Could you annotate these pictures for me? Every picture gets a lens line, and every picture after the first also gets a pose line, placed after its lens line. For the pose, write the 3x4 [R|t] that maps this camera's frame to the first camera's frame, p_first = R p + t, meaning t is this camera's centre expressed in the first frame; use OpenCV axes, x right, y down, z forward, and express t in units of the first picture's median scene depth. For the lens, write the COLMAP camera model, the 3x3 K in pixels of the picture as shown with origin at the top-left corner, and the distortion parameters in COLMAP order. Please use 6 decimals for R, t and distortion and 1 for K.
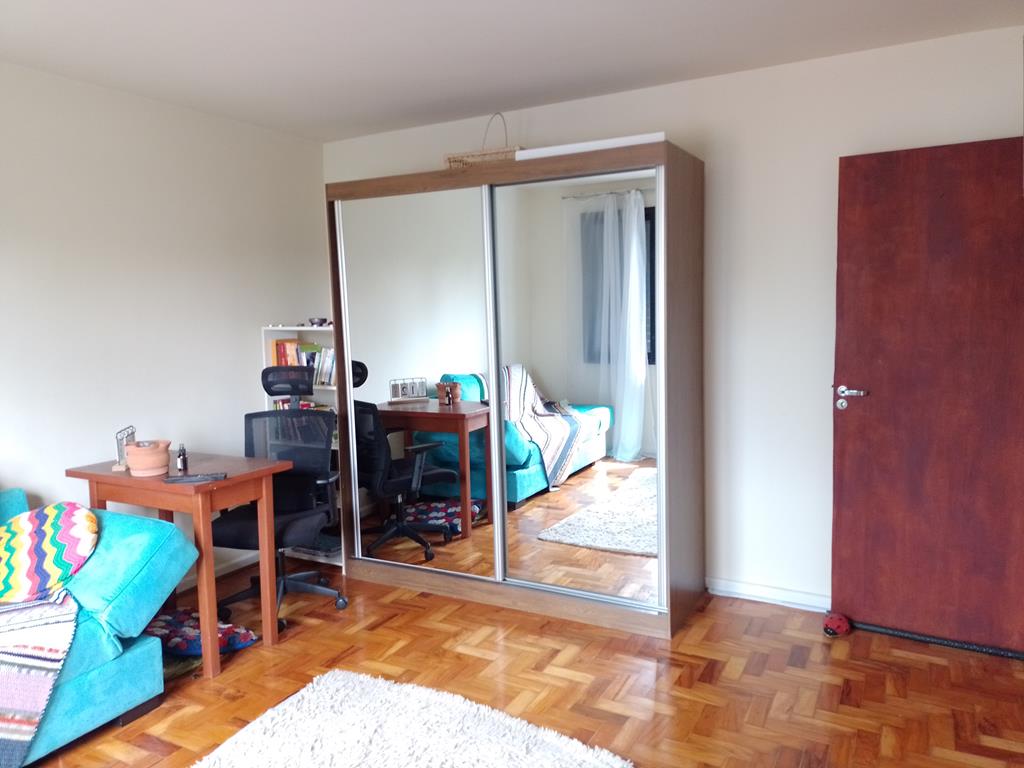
lens RADIAL K [[763.5, 0, 512.0], [0, 763.5, 384.0], [0, 0, 1]] dist [0.084323, -0.112171]
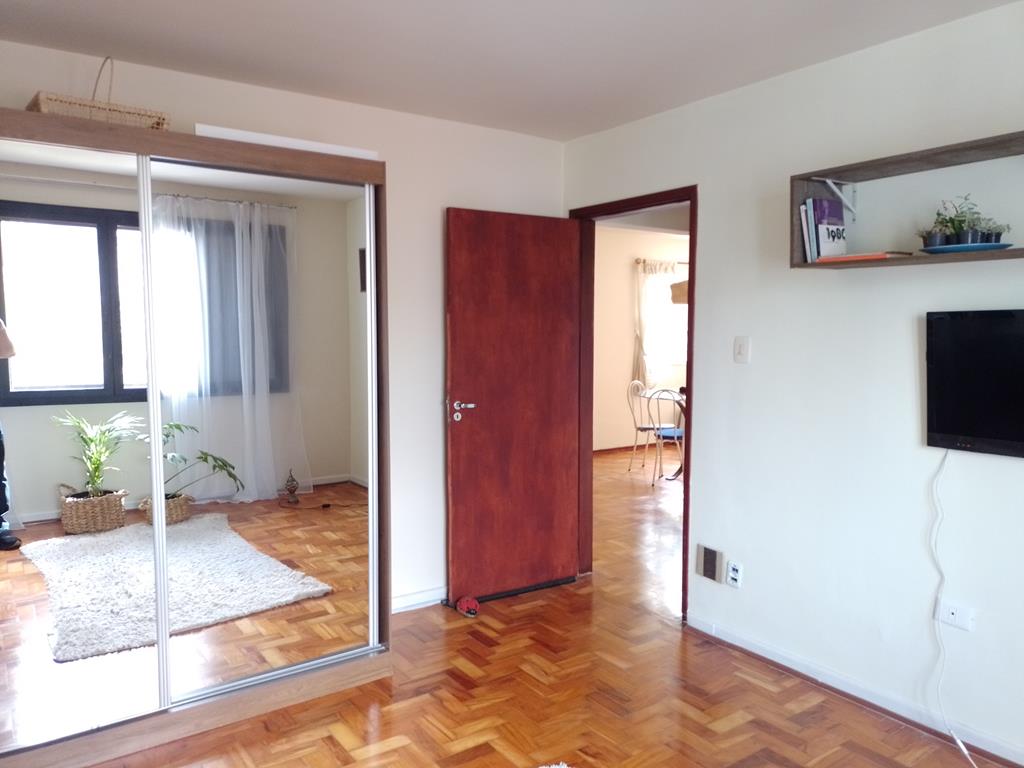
lens RADIAL K [[763.5, 0, 512.0], [0, 763.5, 384.0], [0, 0, 1]] dist [0.084323, -0.112171]
pose [[0.419875, -0.040861, 0.906662, -0.611637], [0.087423, 0.996162, 0.004409, -0.022249], [-0.903362, 0.077412, 0.421835, 0.445627]]
